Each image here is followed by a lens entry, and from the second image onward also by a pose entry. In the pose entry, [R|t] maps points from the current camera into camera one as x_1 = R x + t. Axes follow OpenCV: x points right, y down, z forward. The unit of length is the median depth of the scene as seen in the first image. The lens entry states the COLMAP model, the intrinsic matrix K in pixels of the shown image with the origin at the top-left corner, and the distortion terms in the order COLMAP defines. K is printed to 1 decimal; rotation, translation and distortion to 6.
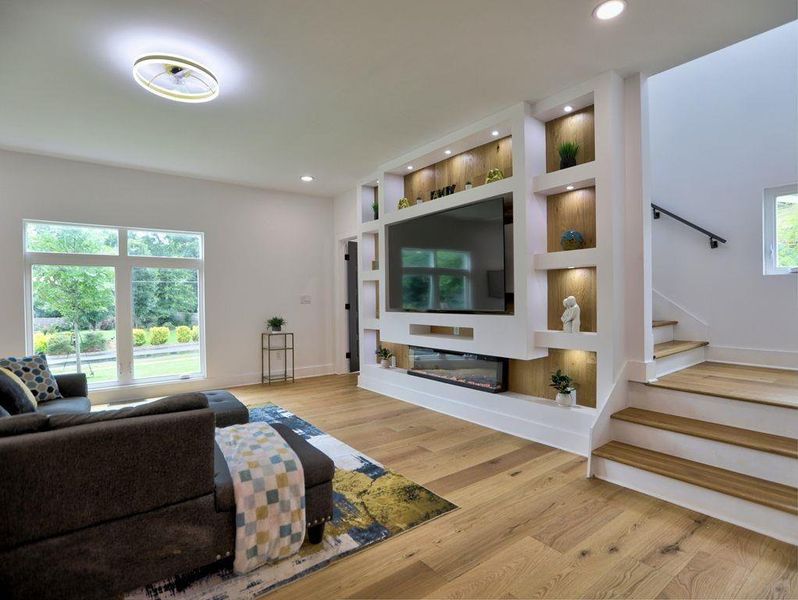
lens RADIAL K [[414.6, 0, 412.3], [0, 414.6, 302.5], [0, 0, 1]] dist [-0.047576, 0.020740]
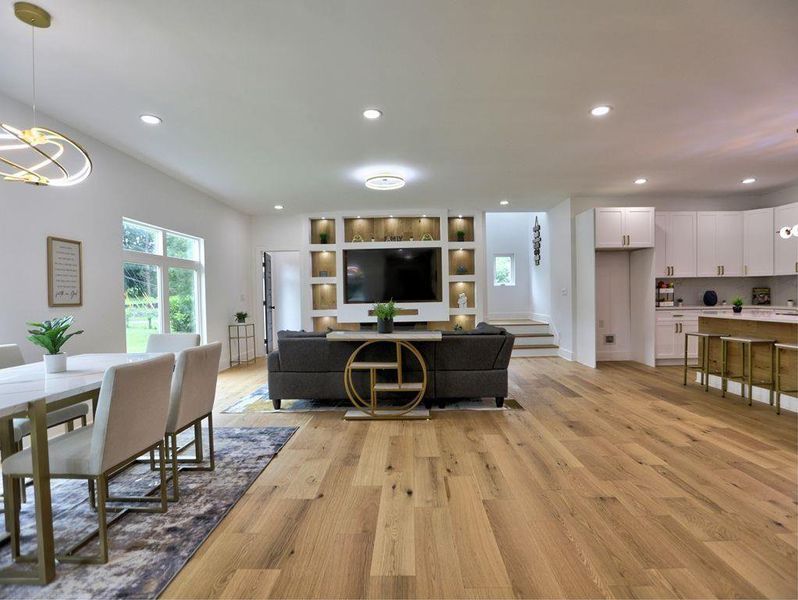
lens RADIAL K [[414.6, 0, 403.4], [0, 414.6, 303.9], [0, 0, 1]] dist [-0.047576, 0.020740]
pose [[0.621380, -0.015929, 0.783347, -1.740669], [0.019311, 0.999801, 0.005012, 0.028018], [-0.783271, 0.012013, 0.621564, -0.258603]]
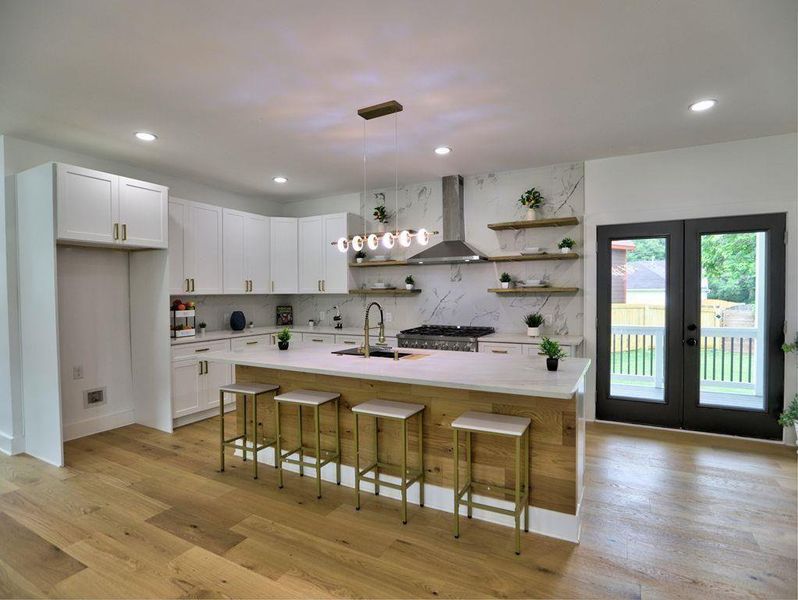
lens RADIAL K [[414.6, 0, 405.5], [0, 414.6, 300.8], [0, 0, 1]] dist [-0.047576, 0.020740]
pose [[-0.405286, -0.003356, 0.914184, -0.931254], [0.024648, 0.999590, 0.014597, -0.048007], [-0.913858, 0.028449, -0.405037, -0.146650]]
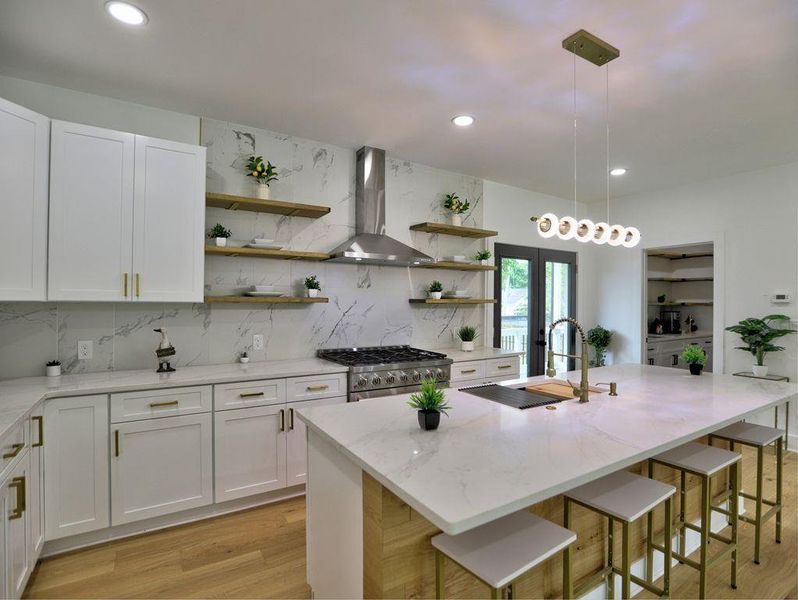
lens RADIAL K [[414.6, 0, 406.4], [0, 414.6, 300.0], [0, 0, 1]] dist [-0.047576, 0.020740]
pose [[-0.995237, 0.003231, 0.097427, 0.183111], [0.004056, 0.999958, 0.008269, -0.069007], [-0.097396, 0.008625, -0.995208, 0.203859]]
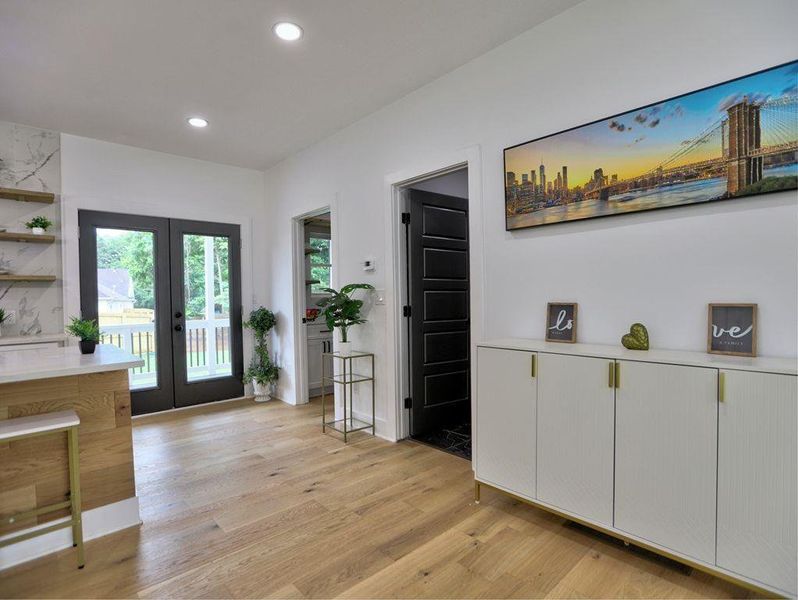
lens RADIAL K [[414.6, 0, 402.0], [0, 414.6, 302.1], [0, 0, 1]] dist [-0.047576, 0.020740]
pose [[-0.996581, 0.030486, -0.076796, -0.812308], [0.028507, 0.999236, 0.026731, 0.009754], [0.077553, 0.024451, -0.996688, -0.000546]]
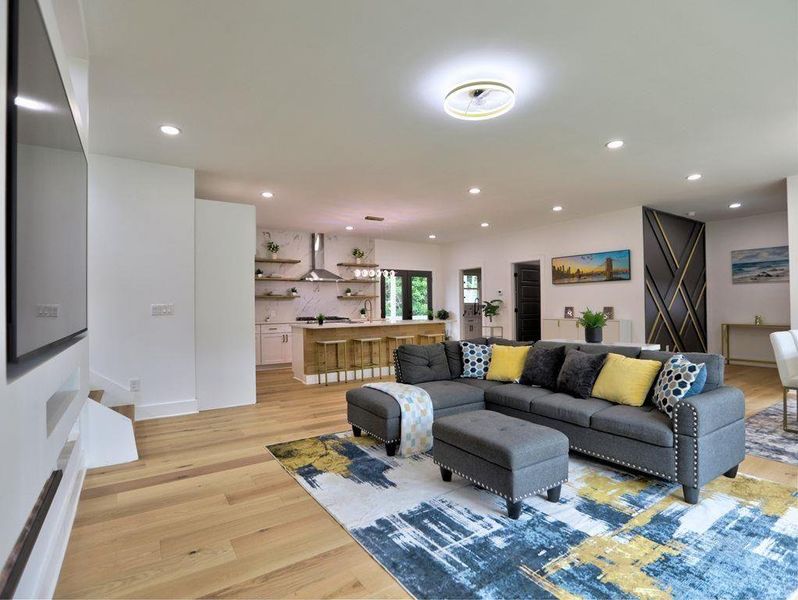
lens RADIAL K [[414.6, 0, 414.5], [0, 414.6, 298.8], [0, 0, 1]] dist [-0.047576, 0.020740]
pose [[-0.998357, 0.023960, 0.052055, -0.371694], [0.023635, 0.999697, -0.006851, -0.012697], [-0.052203, -0.005609, -0.998621, 1.747844]]
